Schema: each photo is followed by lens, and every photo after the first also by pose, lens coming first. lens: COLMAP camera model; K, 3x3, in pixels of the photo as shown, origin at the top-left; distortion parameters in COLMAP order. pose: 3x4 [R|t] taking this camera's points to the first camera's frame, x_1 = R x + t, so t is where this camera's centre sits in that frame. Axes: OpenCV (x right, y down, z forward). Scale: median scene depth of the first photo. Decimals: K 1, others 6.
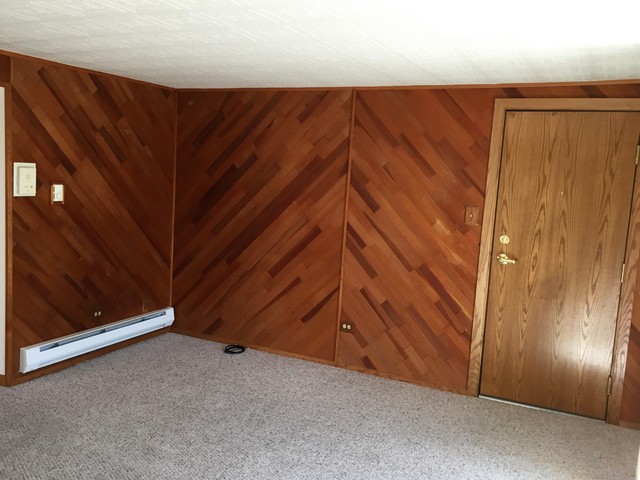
lens RADIAL K [[574.9, 0, 320.0], [0, 574.9, 240.0], [0, 0, 1]] dist [0.001505, -0.006227]
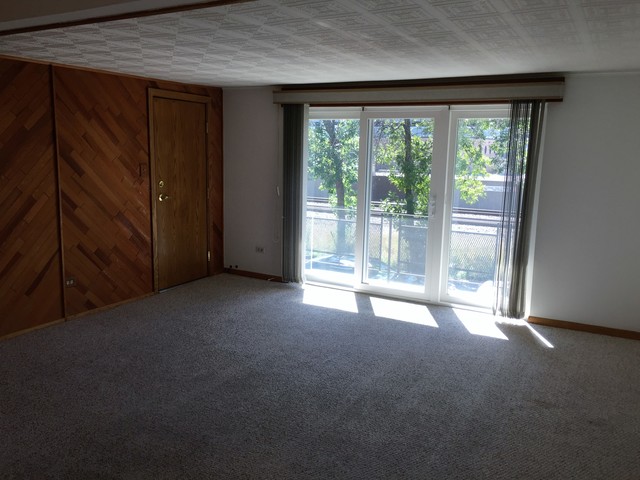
lens RADIAL K [[574.9, 0, 320.0], [0, 574.9, 240.0], [0, 0, 1]] dist [0.001505, -0.006227]
pose [[0.896834, -0.108048, 0.428968, 0.018528], [0.083390, 0.993620, 0.075931, 0.035882], [-0.434435, -0.032325, 0.900123, -0.296192]]
